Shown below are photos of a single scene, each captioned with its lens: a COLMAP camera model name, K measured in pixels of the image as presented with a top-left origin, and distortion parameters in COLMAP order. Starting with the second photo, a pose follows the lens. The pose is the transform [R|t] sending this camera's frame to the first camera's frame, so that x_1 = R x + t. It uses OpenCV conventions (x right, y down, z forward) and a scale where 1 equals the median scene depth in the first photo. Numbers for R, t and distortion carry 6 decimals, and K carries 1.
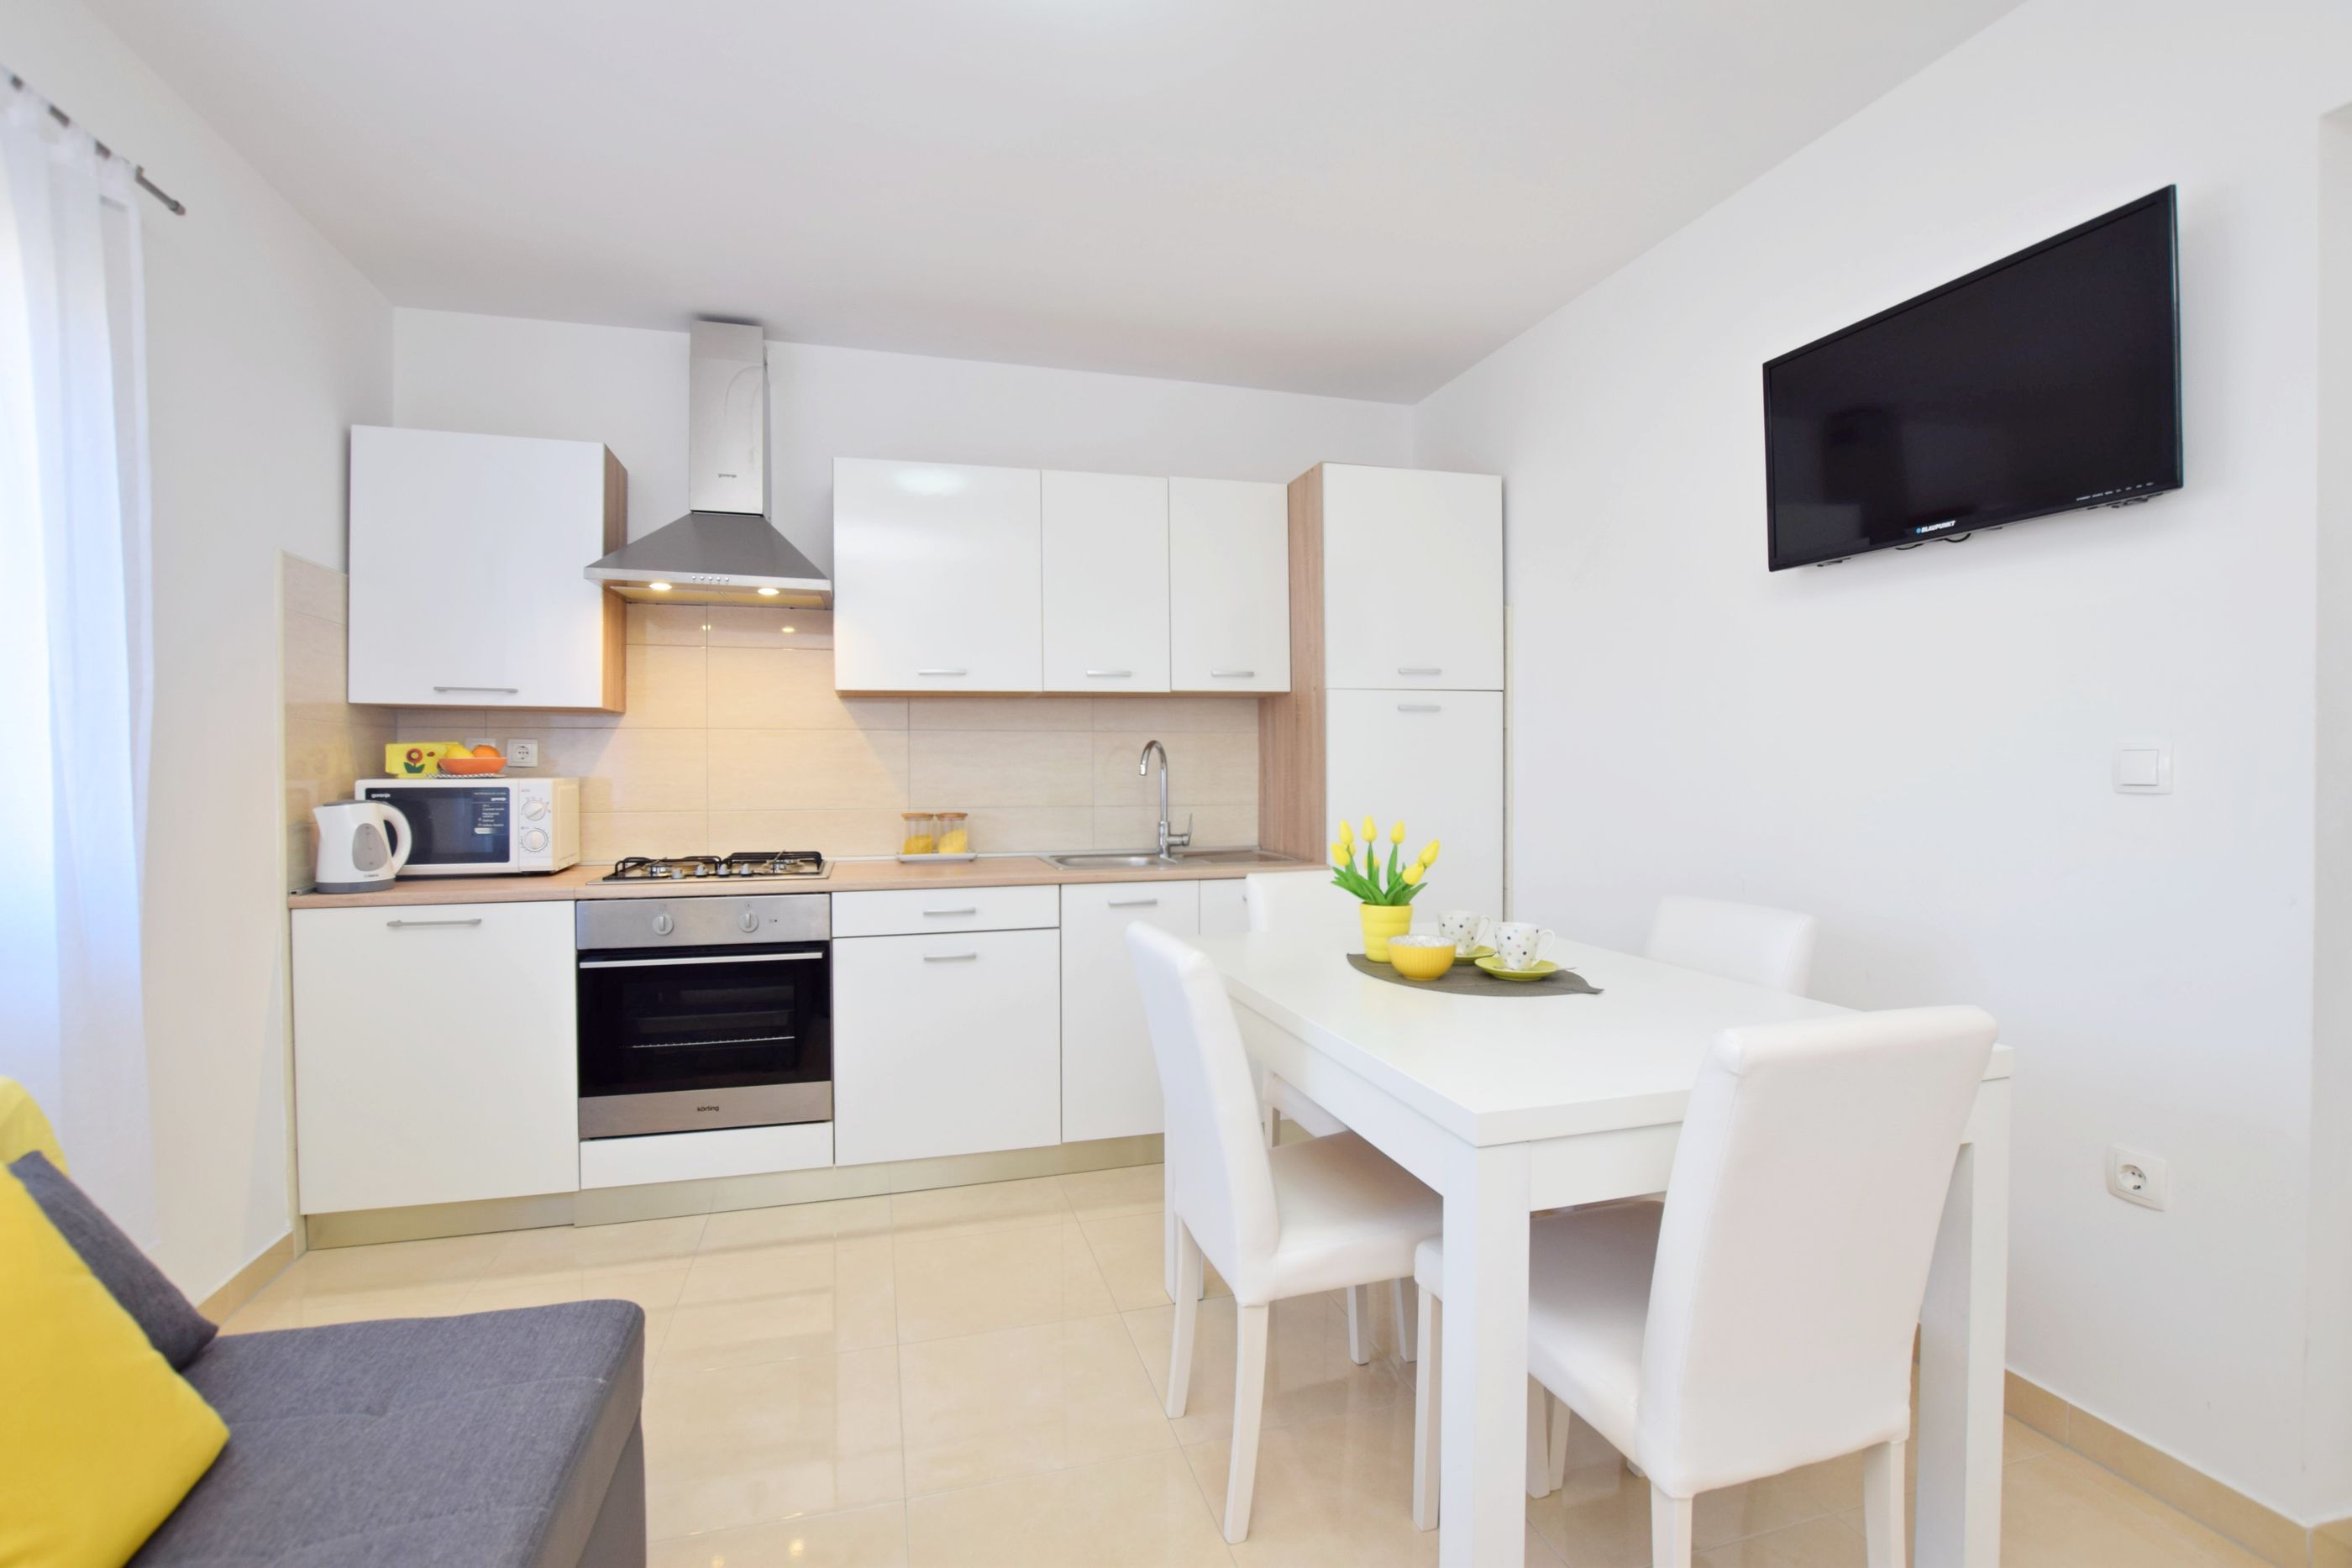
lens RADIAL K [[1034.0, 0, 1164.5], [0, 1034.0, 777.3], [0, 0, 1]] dist [-0.031023, 0.006822]
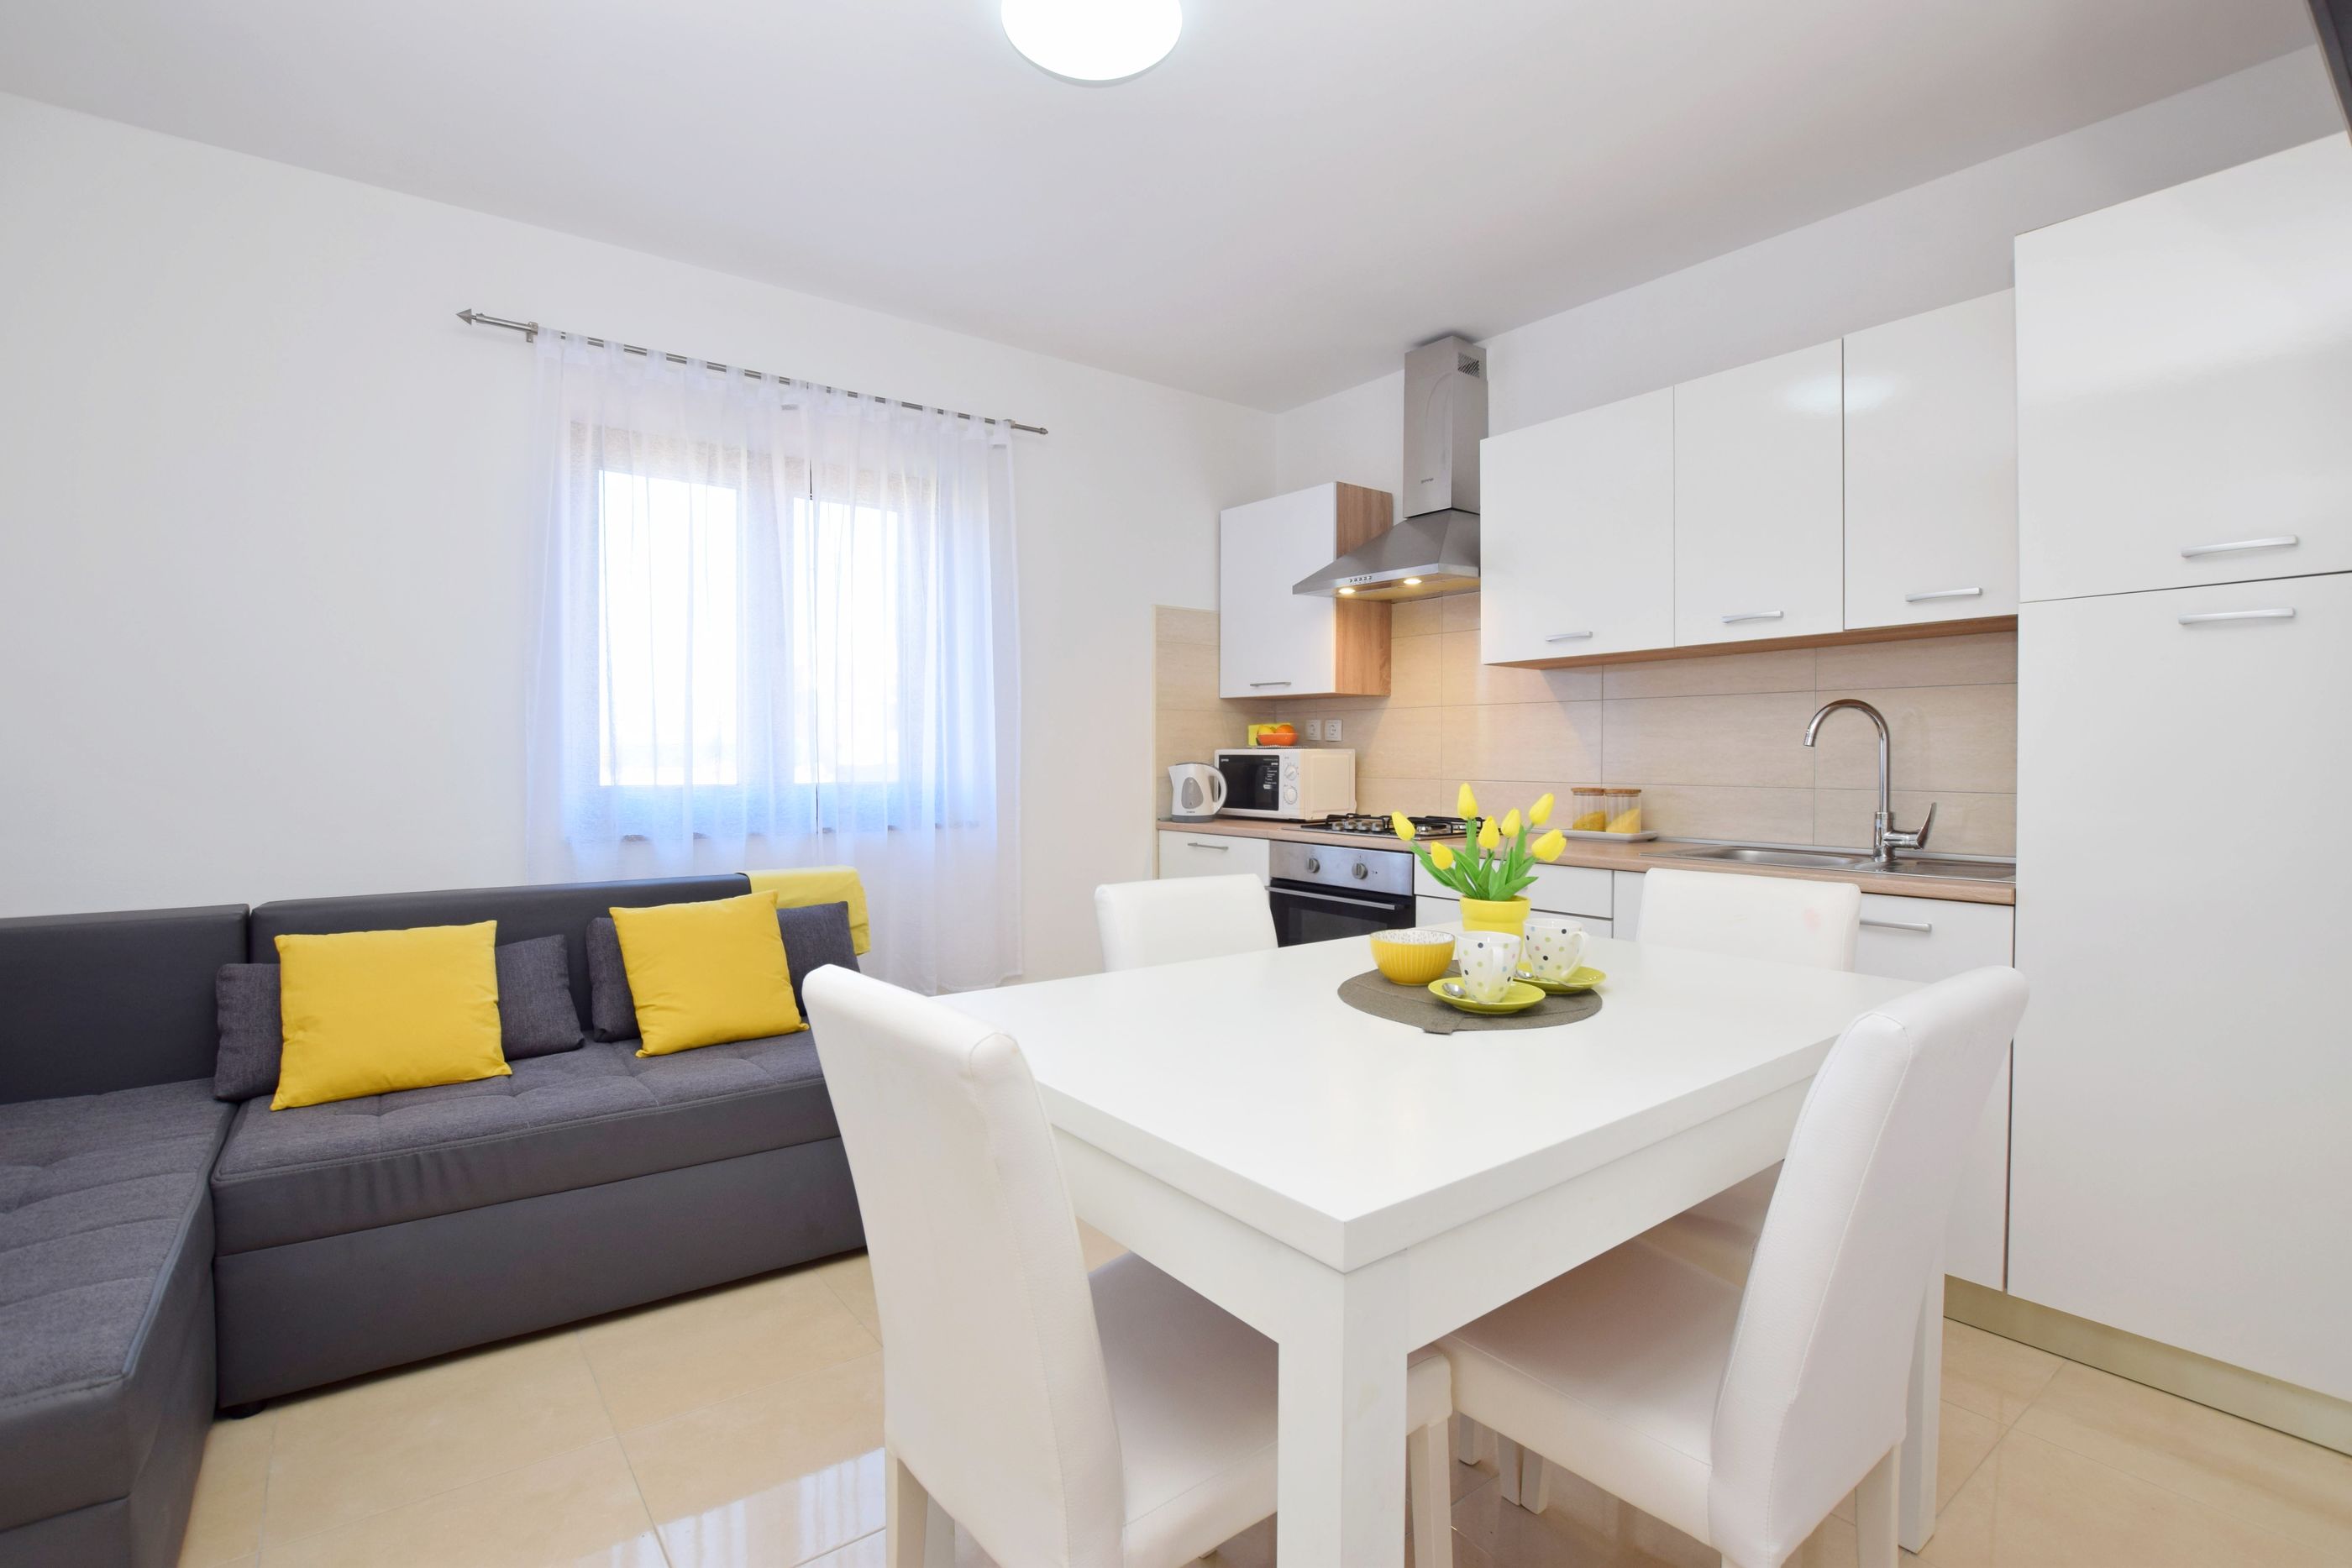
lens RADIAL K [[1085.3, 0, 1176.0], [0, 1085.3, 784.0], [0, 0, 1]] dist [-0.042039, 0.008667]
pose [[0.373292, 0.027781, -0.927298, 0.634253], [-0.011928, 0.999613, 0.025146, 0.013170], [0.927637, 0.001674, 0.373479, 0.335815]]
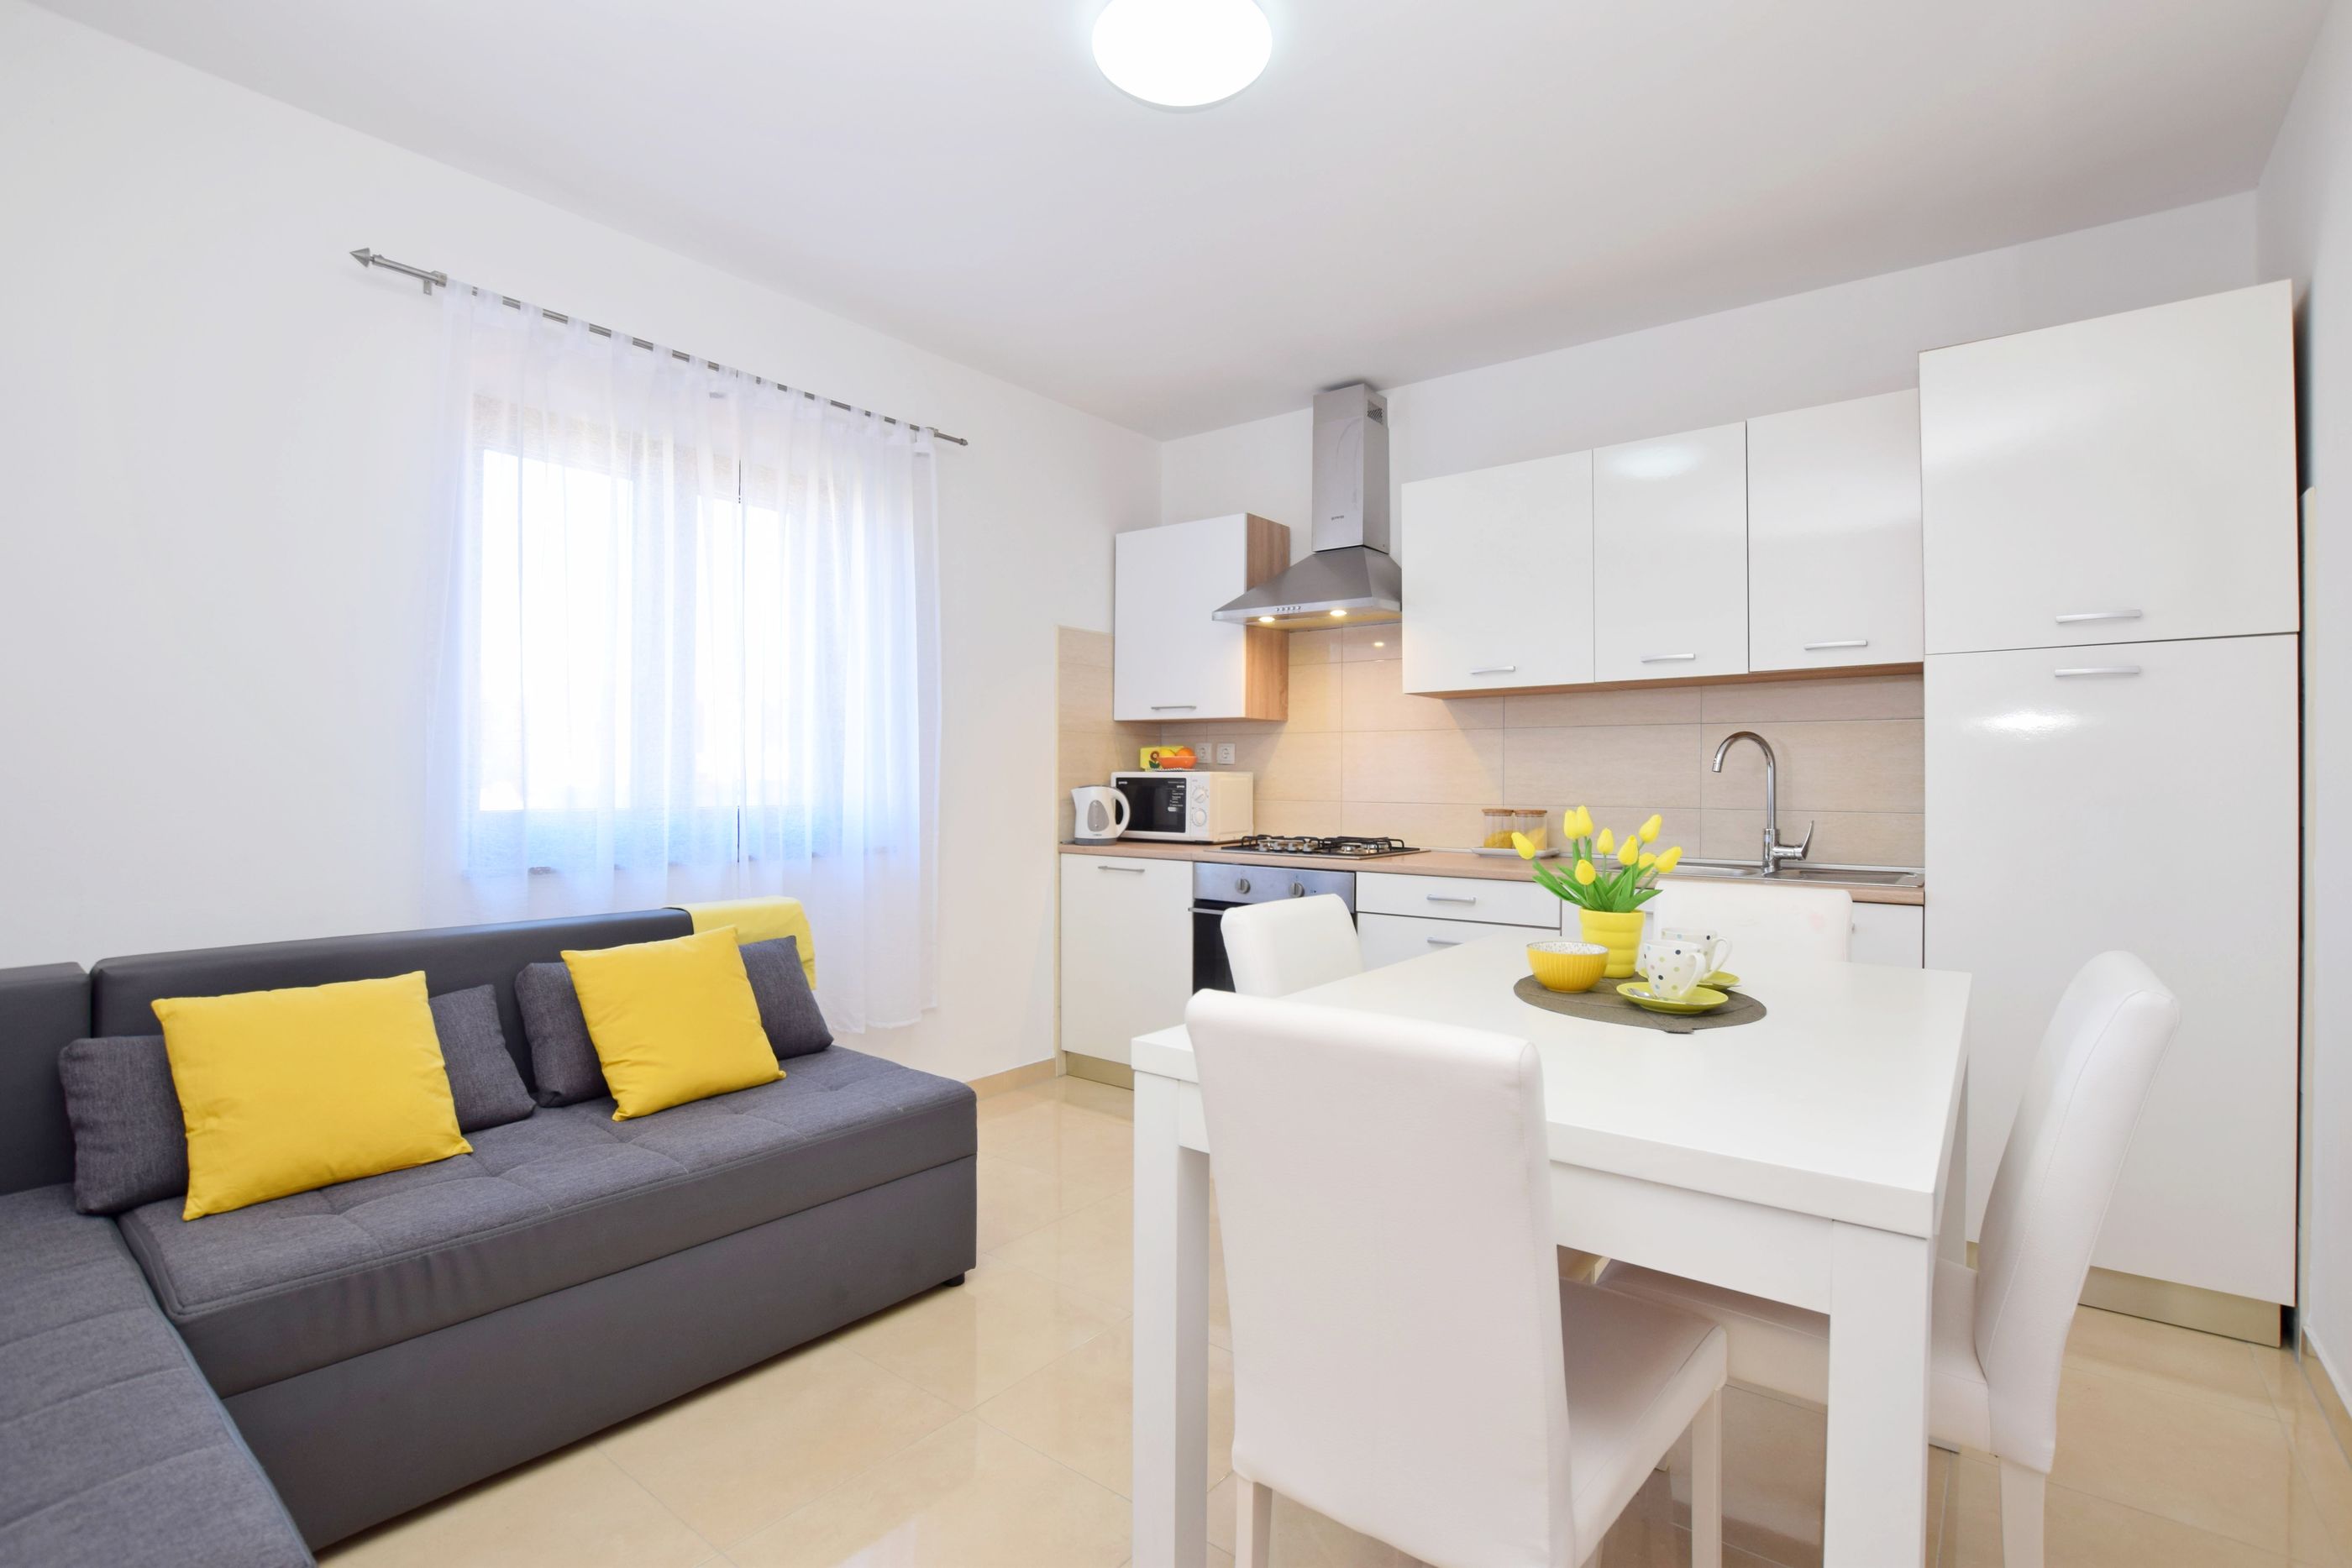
lens RADIAL K [[1085.3, 0, 1176.0], [0, 1085.3, 784.0], [0, 0, 1]] dist [-0.042039, 0.008667]
pose [[0.592456, 0.010007, -0.805541, 0.517950], [-0.014915, 0.999888, 0.001452, 0.015736], [0.805465, 0.011154, 0.592539, 0.127518]]
